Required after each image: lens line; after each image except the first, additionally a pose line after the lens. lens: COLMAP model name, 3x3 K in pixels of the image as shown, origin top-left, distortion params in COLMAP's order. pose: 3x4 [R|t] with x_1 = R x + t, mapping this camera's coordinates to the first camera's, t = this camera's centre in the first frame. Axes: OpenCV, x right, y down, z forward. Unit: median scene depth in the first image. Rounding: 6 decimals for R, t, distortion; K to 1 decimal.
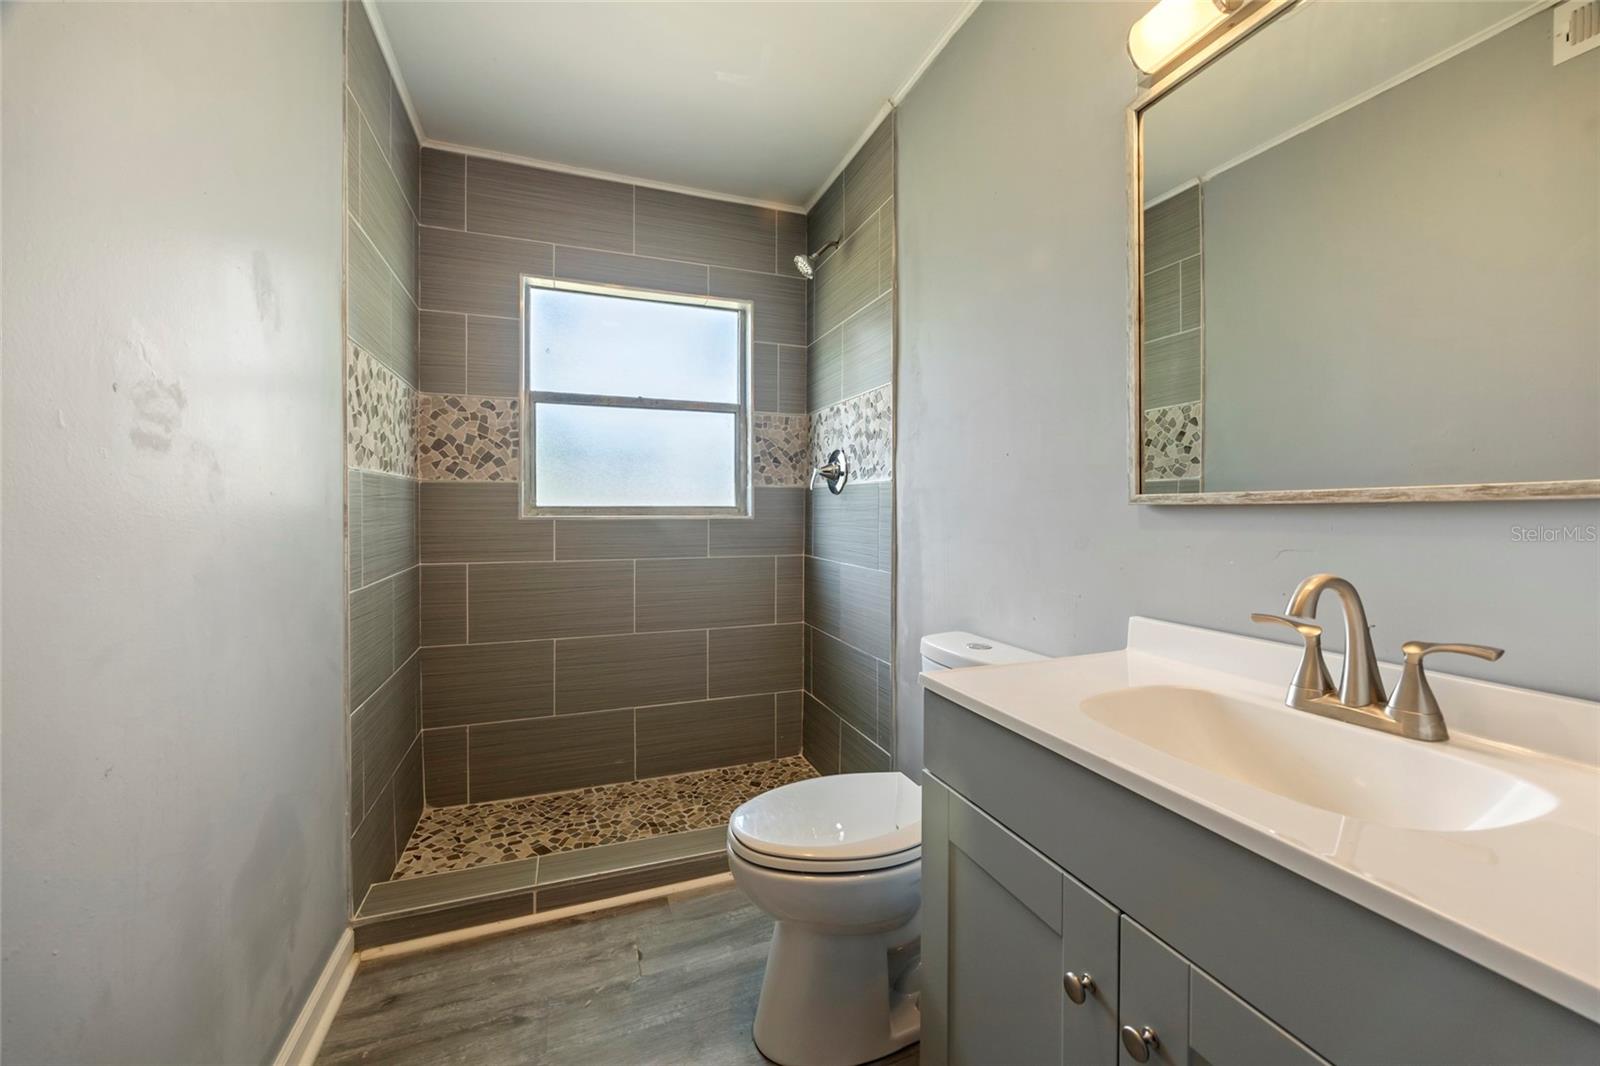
lens RADIAL K [[617.9, 0, 806.0], [0, 617.9, 514.3], [0, 0, 1]] dist [0.000044, 0.000449]
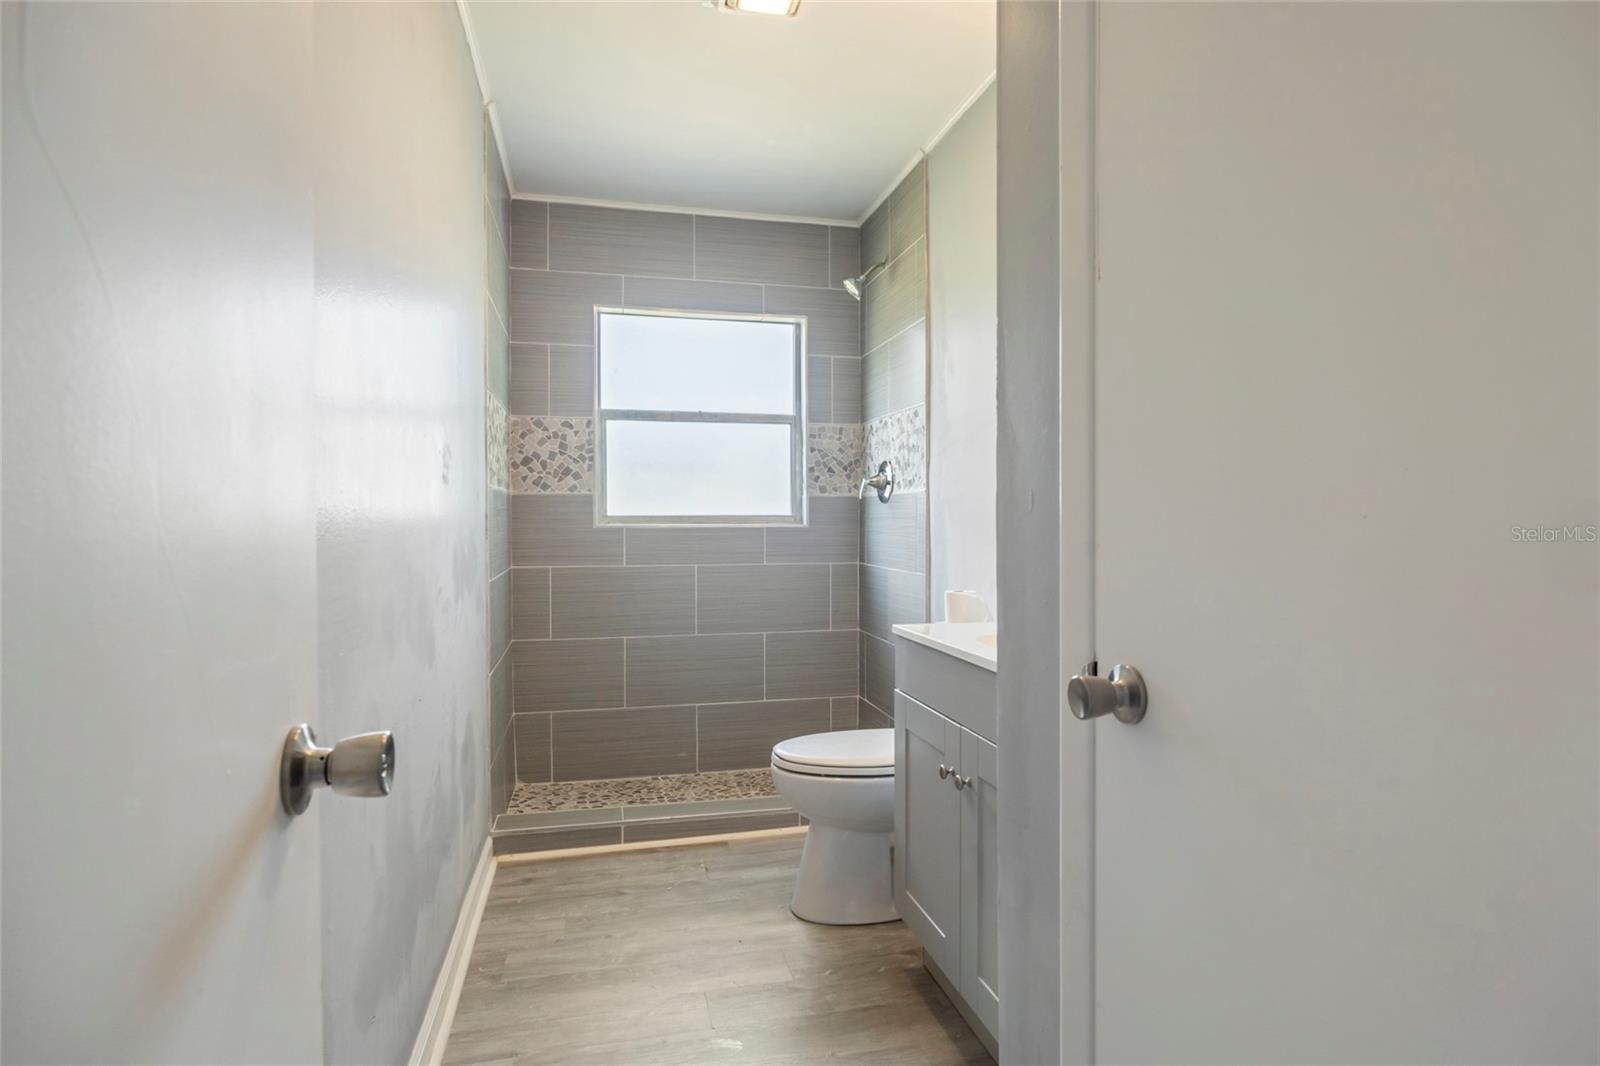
lens RADIAL K [[884.0, 0, 831.6], [0, 884.0, 539.4], [0, 0, 1]] dist [0.002798, 0.000034]
pose [[0.994933, -0.000707, -0.100533, 0.116652], [0.002116, 0.999901, 0.013907, 0.008470], [0.100513, -0.014050, 0.994836, -0.529769]]
